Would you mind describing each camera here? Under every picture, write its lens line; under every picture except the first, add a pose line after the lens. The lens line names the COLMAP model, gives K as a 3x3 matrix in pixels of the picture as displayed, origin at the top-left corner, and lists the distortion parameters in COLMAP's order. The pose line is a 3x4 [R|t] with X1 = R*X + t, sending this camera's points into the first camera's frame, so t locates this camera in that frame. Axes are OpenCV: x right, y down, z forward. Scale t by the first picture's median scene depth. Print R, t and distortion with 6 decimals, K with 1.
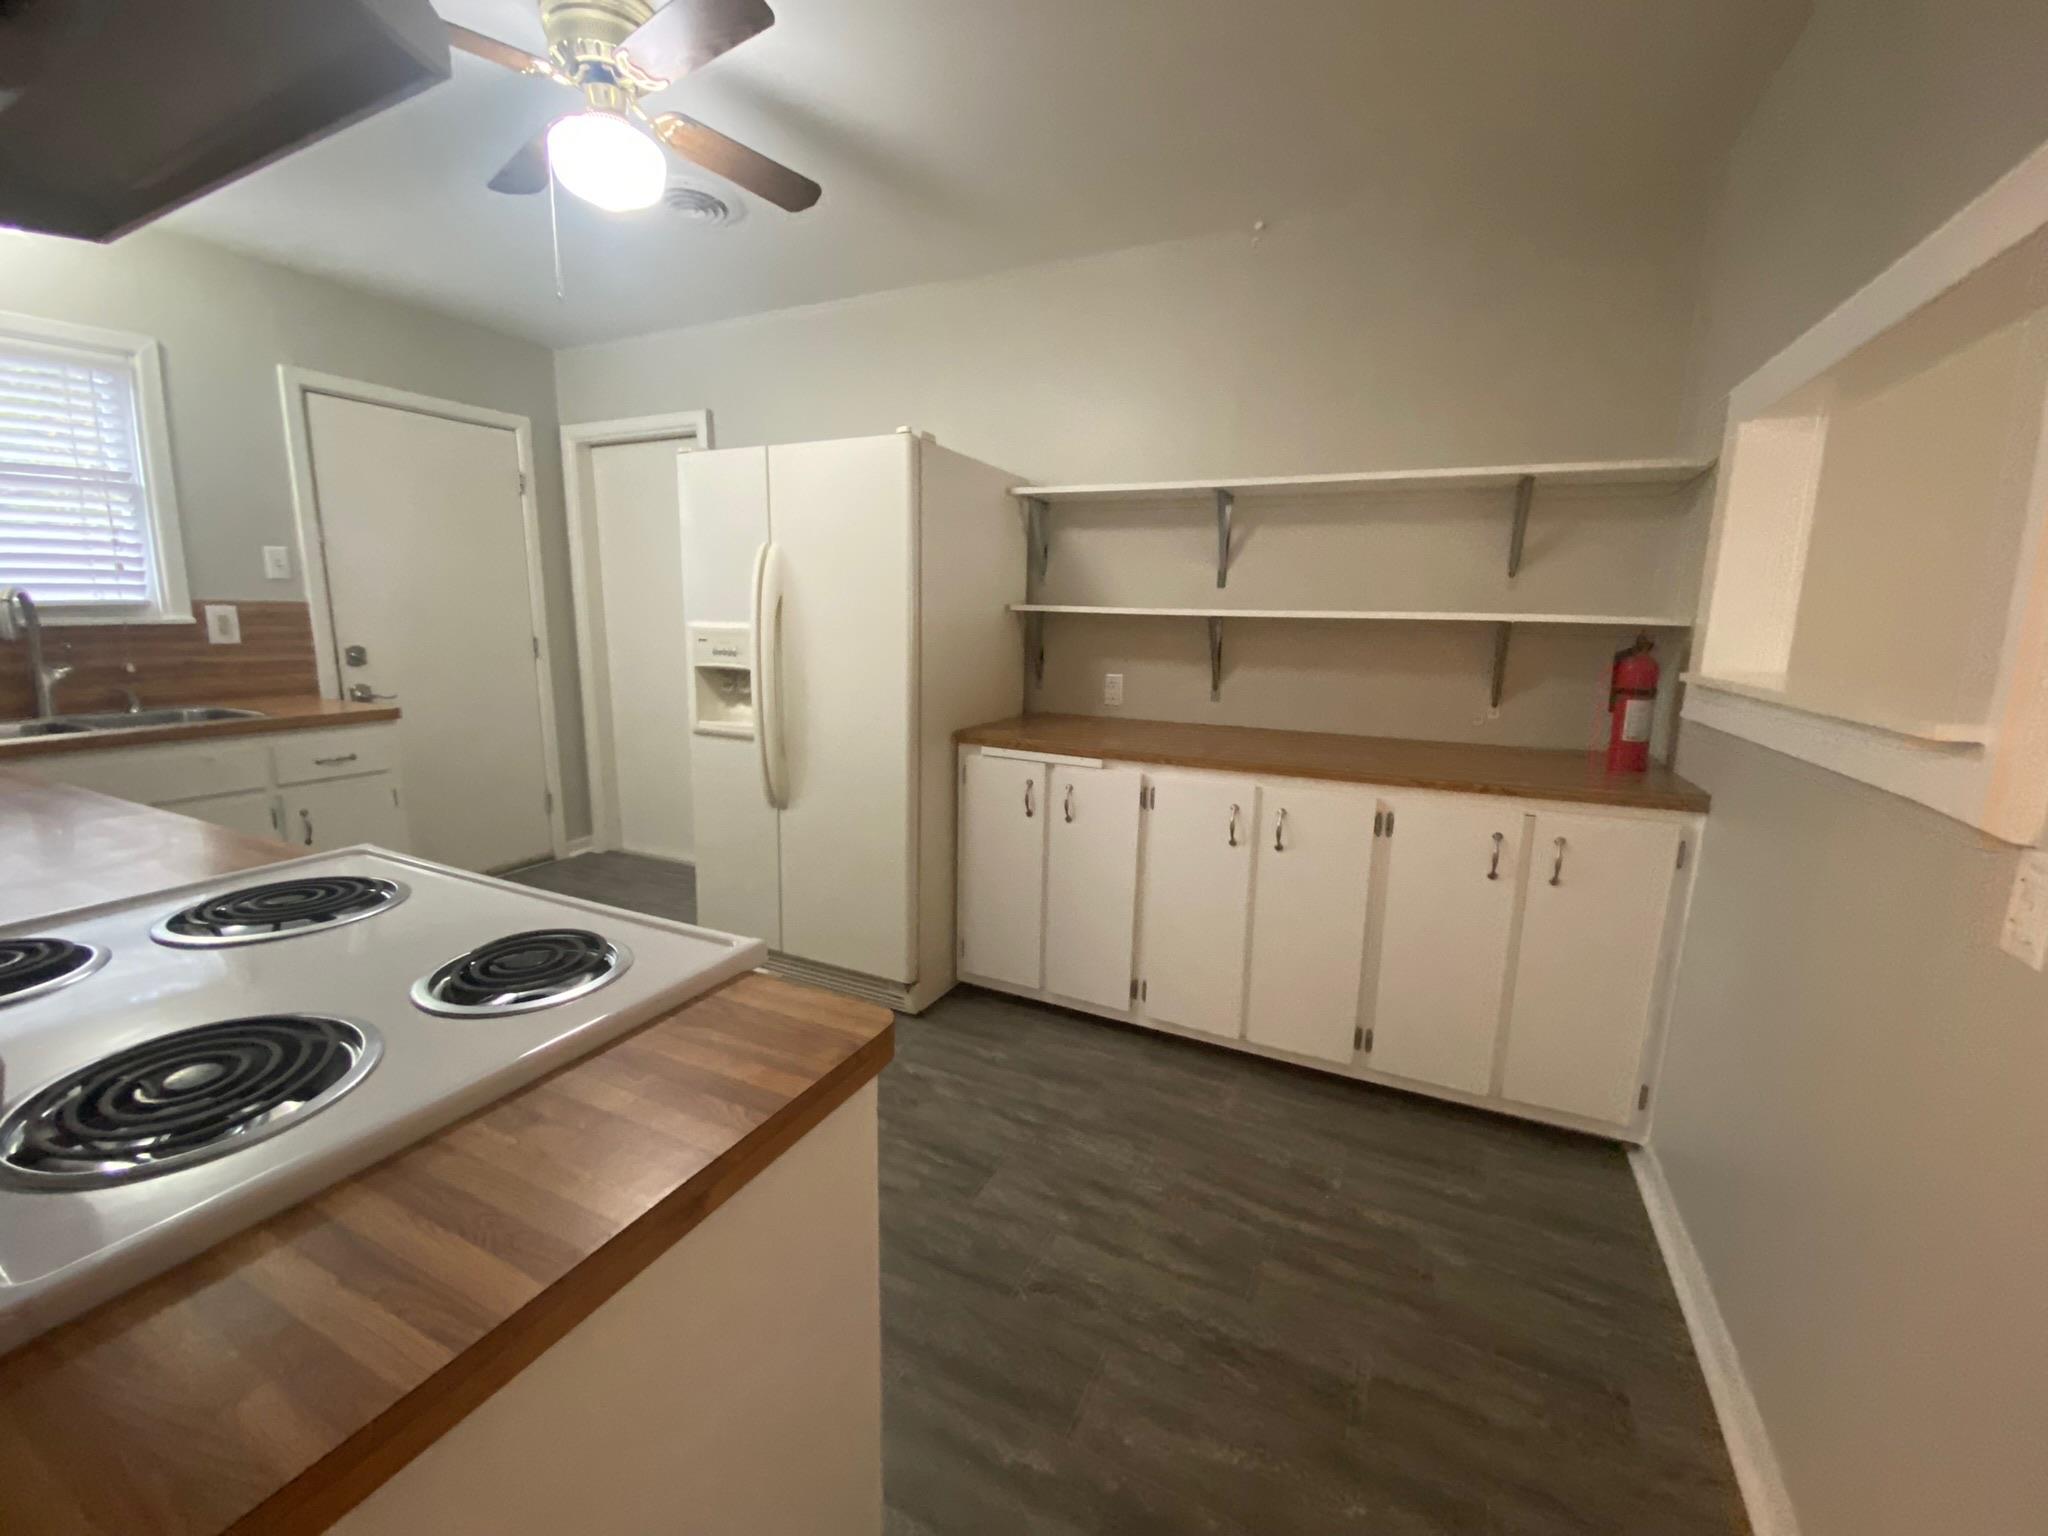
lens RADIAL K [[846.1, 0, 1024.0], [0, 846.1, 768.0], [0, 0, 1]] dist [0.041631, -0.028741]
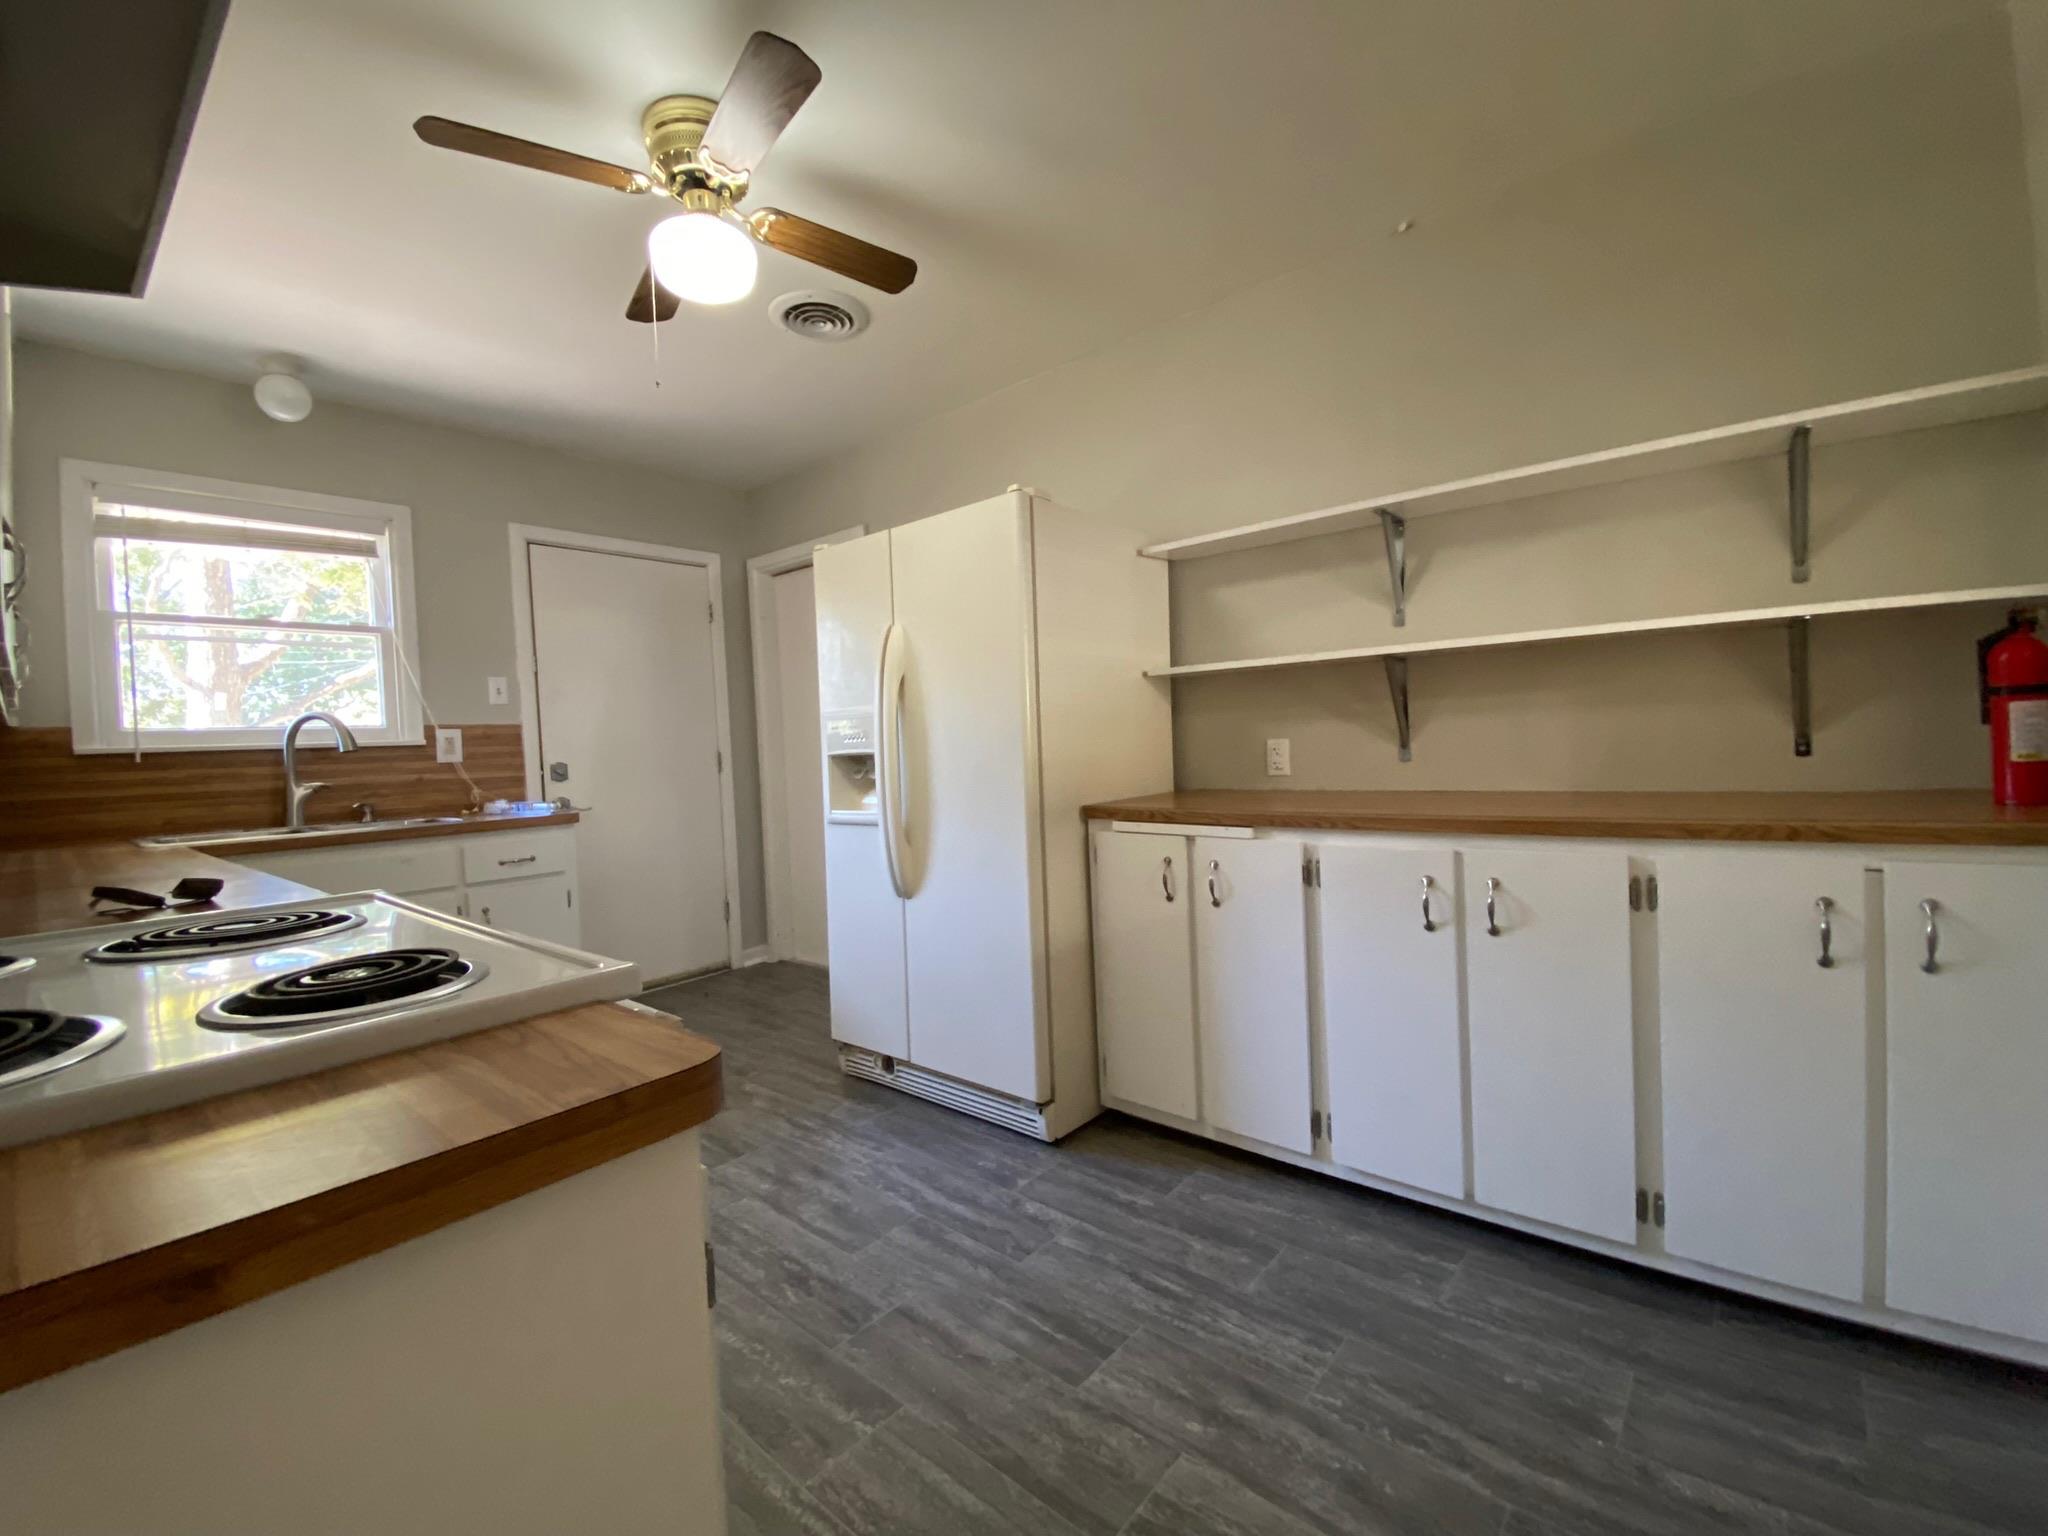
lens RADIAL K [[865.0, 0, 1024.0], [0, 865.0, 768.0], [0, 0, 1]] dist [0.017514, -0.019523]
pose [[0.966189, -0.055161, -0.251865, 0.094343], [0.015005, 0.987221, -0.158648, 0.063228], [0.257398, 0.149505, 0.954670, 0.127791]]
